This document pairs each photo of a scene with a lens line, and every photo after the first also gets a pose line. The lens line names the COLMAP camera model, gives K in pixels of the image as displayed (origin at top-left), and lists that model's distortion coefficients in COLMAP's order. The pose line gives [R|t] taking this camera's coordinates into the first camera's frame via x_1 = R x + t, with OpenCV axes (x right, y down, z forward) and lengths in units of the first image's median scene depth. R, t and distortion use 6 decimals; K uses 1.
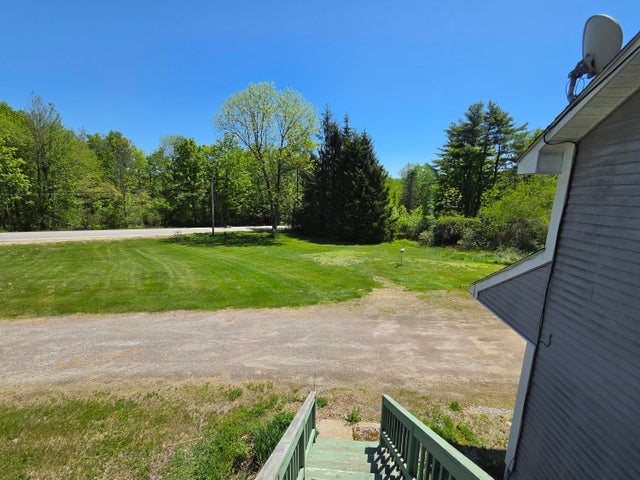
lens RADIAL K [[264.0, 0, 318.0], [0, 264.0, 243.0], [0, 0, 1]] dist [0.000231, 0.001335]
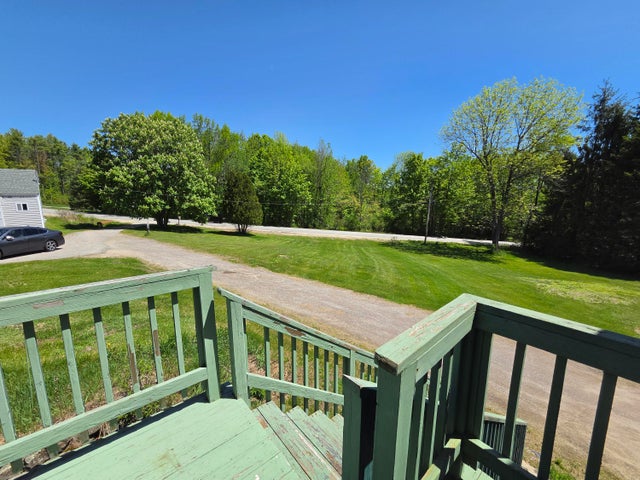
lens RADIAL K [[264.0, 0, 319.2], [0, 264.0, 244.2], [0, 0, 1]] dist [0.000231, 0.001335]
pose [[0.698832, 0.108119, -0.707067, 0.052719], [-0.133175, 0.990893, 0.019896, 0.007731], [0.702779, 0.080260, 0.706866, -0.029390]]
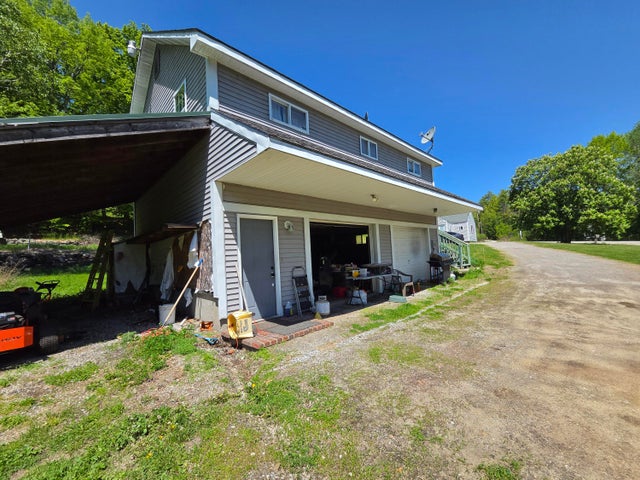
lens RADIAL K [[264.0, 0, 319.5], [0, 264.0, 245.3], [0, 0, 1]] dist [0.000231, 0.001335]
pose [[-0.658909, -0.005609, -0.752202, 0.568281], [-0.100777, 0.991616, 0.080883, 0.083979], [0.745442, 0.129099, -0.653950, 0.284391]]
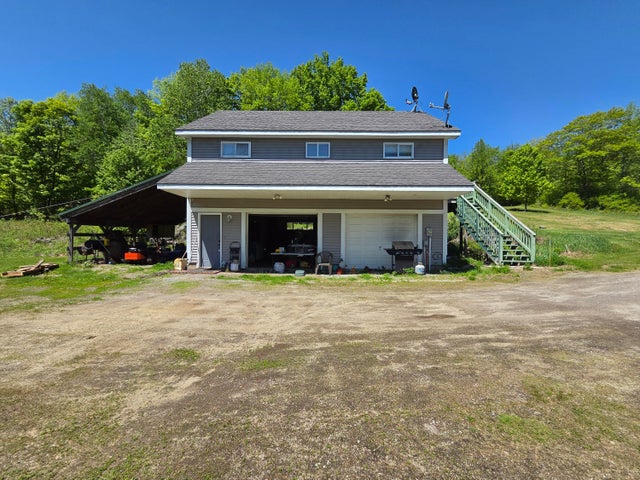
lens RADIAL K [[264.0, 0, 315.9], [0, 264.0, 244.9], [0, 0, 1]] dist [0.000231, 0.001335]
pose [[-0.998193, -0.019649, -0.056791, 0.314582], [-0.031441, 0.976130, 0.214899, 0.040505], [0.051213, 0.216296, -0.974984, 0.504279]]
